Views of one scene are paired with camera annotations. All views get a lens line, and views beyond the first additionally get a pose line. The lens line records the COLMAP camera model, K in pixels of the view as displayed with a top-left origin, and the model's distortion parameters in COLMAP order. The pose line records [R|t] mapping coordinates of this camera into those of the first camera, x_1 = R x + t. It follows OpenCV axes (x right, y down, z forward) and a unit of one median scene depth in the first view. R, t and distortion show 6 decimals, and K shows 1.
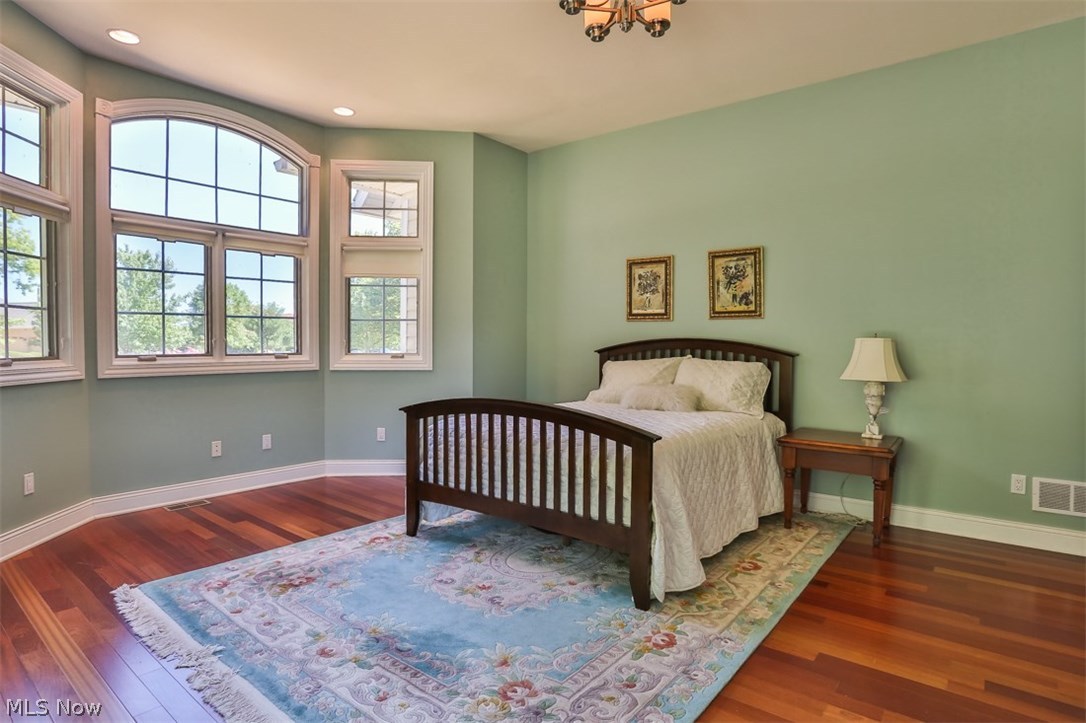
lens RADIAL K [[572.7, 0, 545.7], [0, 572.7, 358.7], [0, 0, 1]] dist [-0.043430, 0.000215]
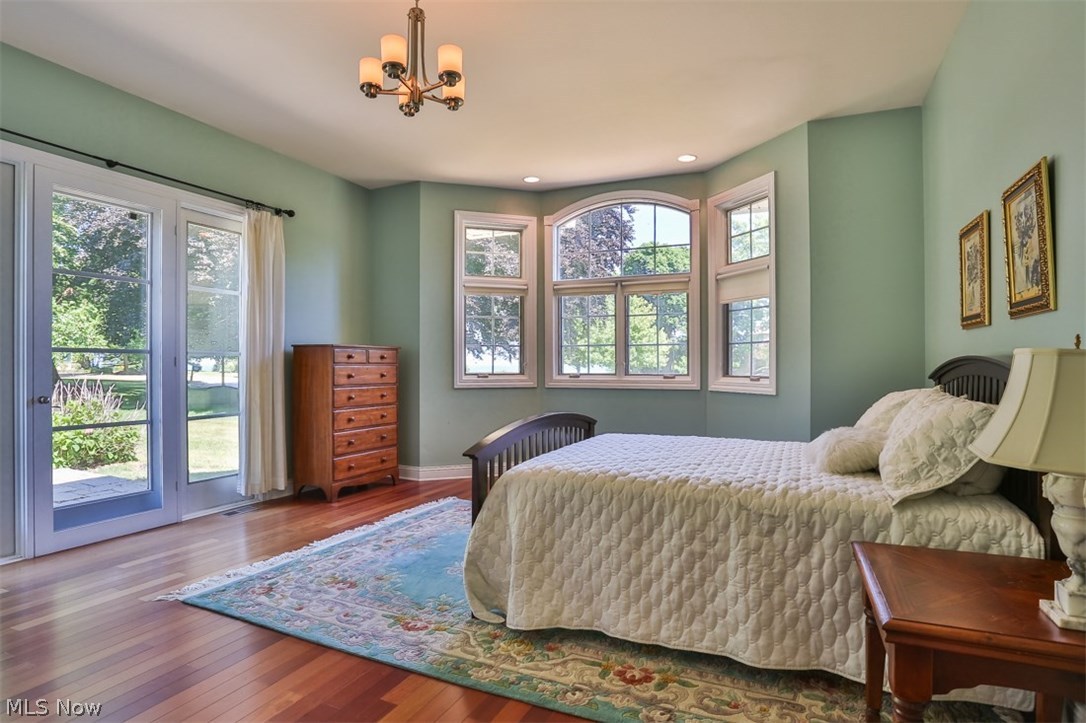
lens RADIAL K [[572.7, 0, 544.7], [0, 572.7, 361.9], [0, 0, 1]] dist [-0.043430, 0.000215]
pose [[0.262168, -0.007938, -0.964990, 0.712235], [-0.028113, 0.999479, -0.015860, -0.009808], [0.964613, 0.031287, 0.261808, 0.485948]]
